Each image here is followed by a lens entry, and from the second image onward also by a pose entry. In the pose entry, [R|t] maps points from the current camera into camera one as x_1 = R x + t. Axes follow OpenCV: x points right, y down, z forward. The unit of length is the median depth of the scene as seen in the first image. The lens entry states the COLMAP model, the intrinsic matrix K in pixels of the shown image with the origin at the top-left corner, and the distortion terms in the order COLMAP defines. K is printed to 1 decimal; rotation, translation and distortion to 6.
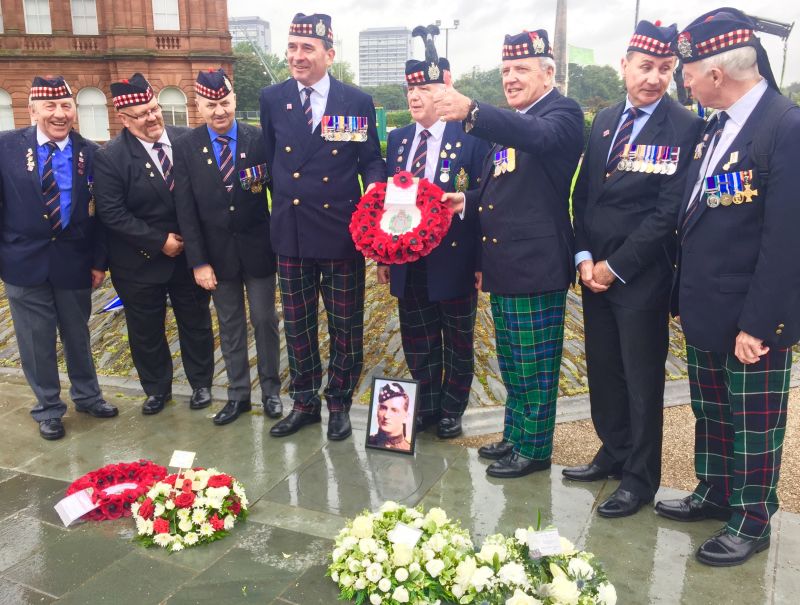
lens RADIAL K [[794.9, 0, 383.8], [0, 794.9, 300.3], [0, 0, 1]] dist [0.019916, 0.000000]
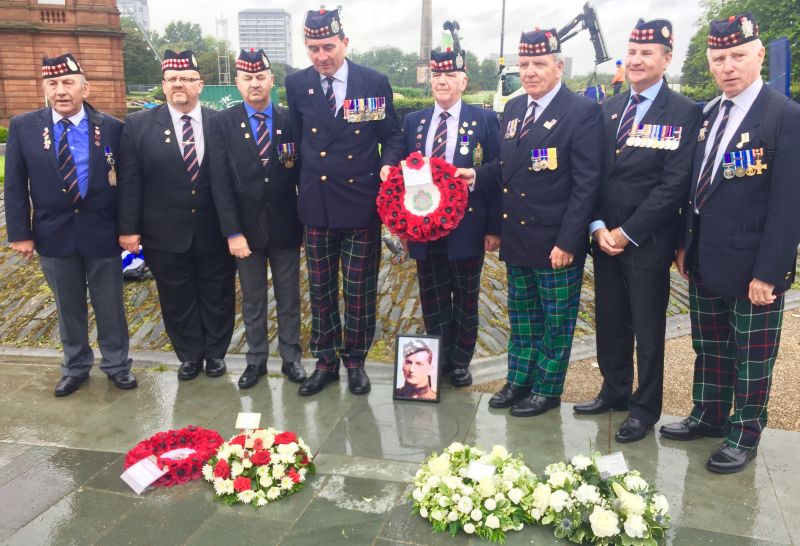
lens RADIAL K [[747.2, 0, 403.5], [0, 747.2, 264.7], [0, 0, 1]] dist [0.015025, 0.000000]
pose [[0.978734, -0.032616, 0.202522, -0.236709], [0.033065, 0.999453, 0.001163, -0.002080], [-0.202449, 0.005558, 0.979277, -0.016962]]
